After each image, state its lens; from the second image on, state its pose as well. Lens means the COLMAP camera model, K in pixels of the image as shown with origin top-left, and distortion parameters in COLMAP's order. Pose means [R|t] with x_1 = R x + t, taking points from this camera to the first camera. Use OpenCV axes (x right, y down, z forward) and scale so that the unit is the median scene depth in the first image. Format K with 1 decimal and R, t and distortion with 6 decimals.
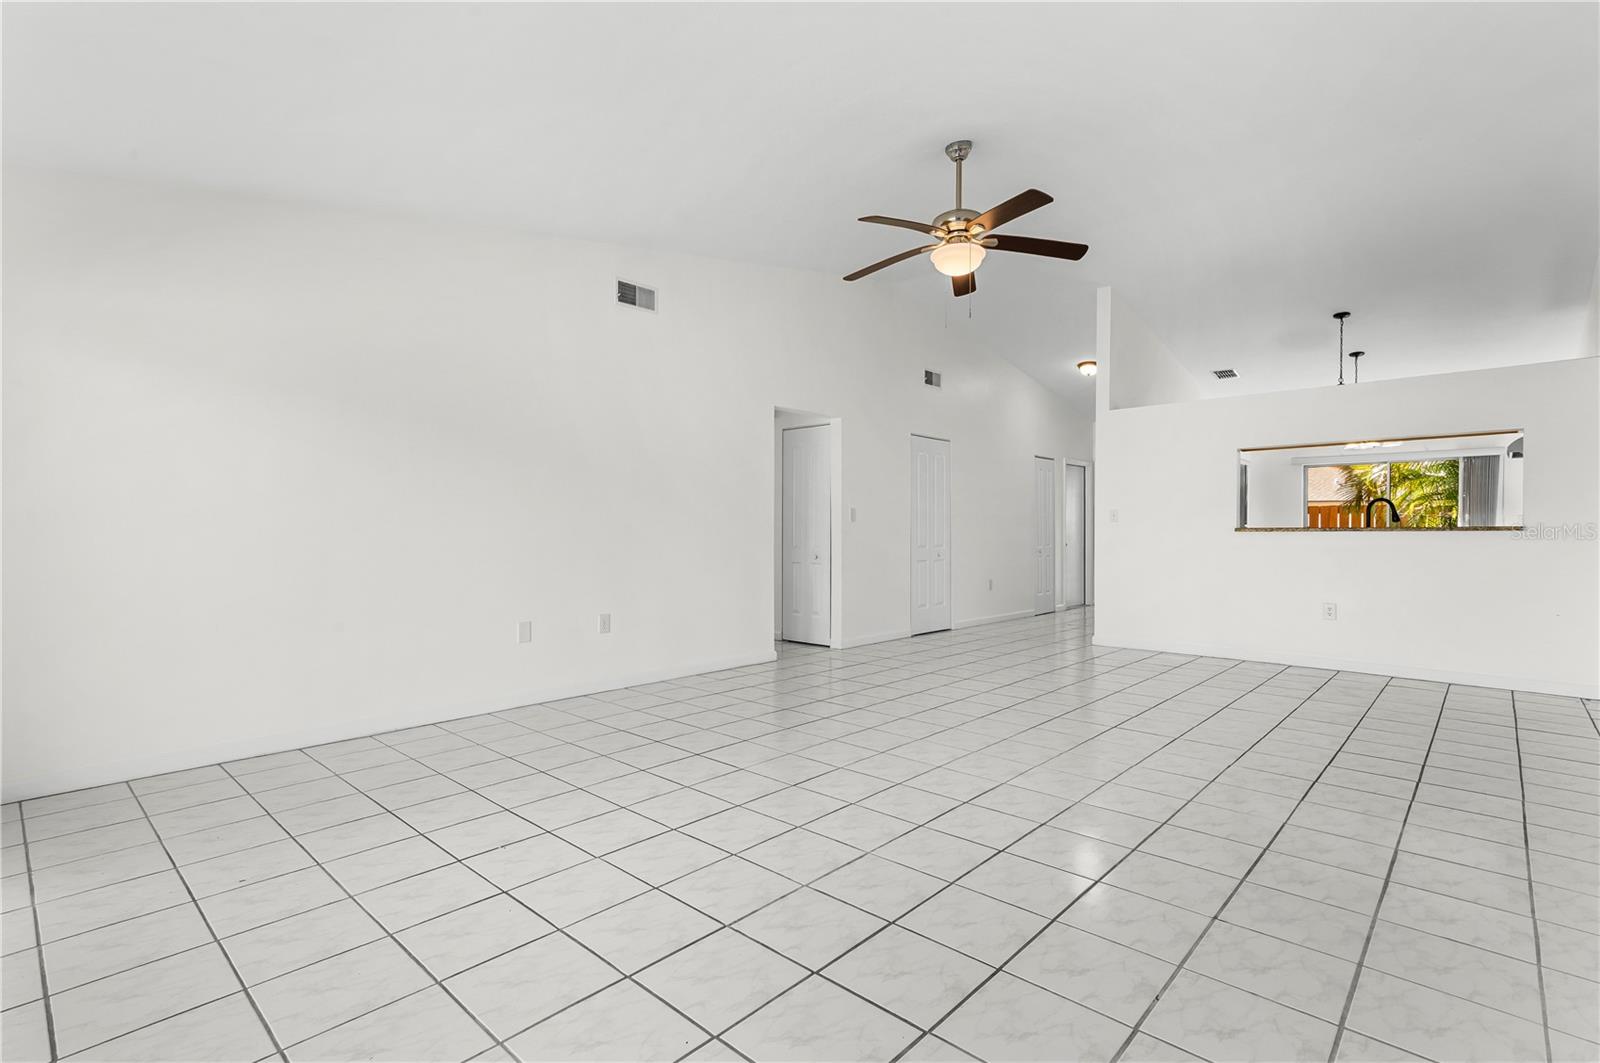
lens RADIAL K [[753.5, 0, 800.0], [0, 753.5, 531.5], [0, 0, 1]] dist [-0.000219, -0.000361]
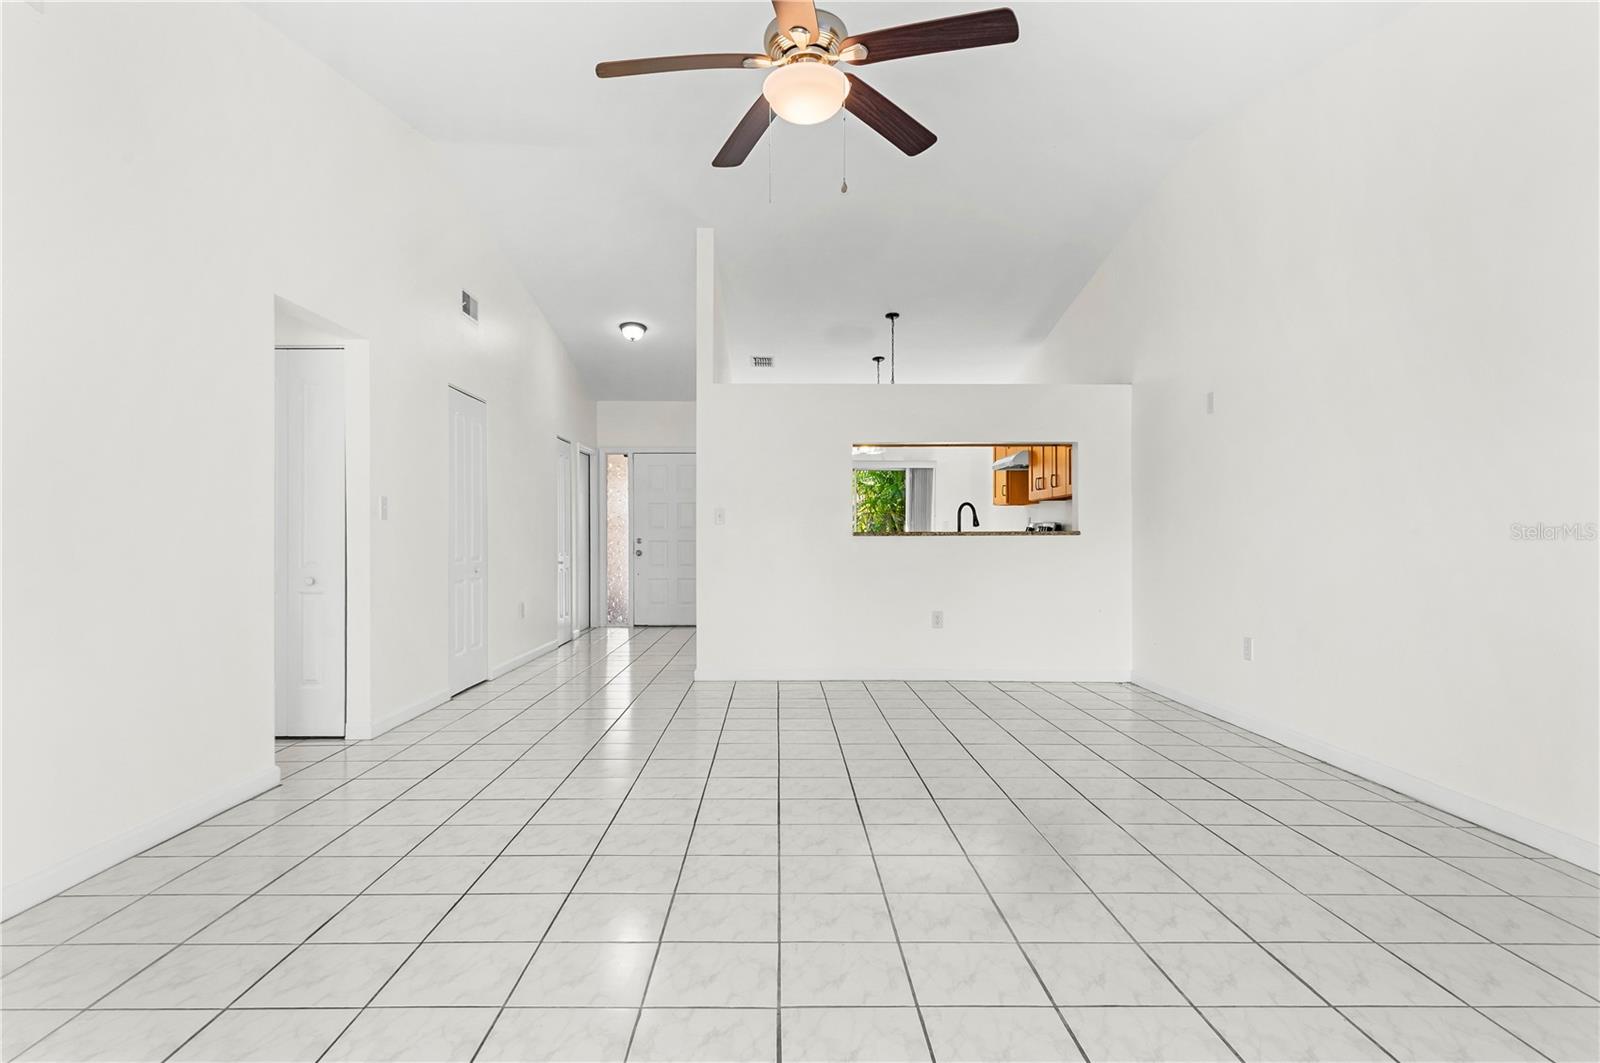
lens RADIAL K [[878.2, 0, 800.0], [0, 878.2, 531.5], [0, 0, 1]] dist [0.000114, -0.000155]
pose [[0.724937, 0.003583, 0.688805, -0.147939], [0.000813, 0.999981, -0.006057, 0.000998], [-0.688814, 0.004951, 0.724921, 0.241991]]
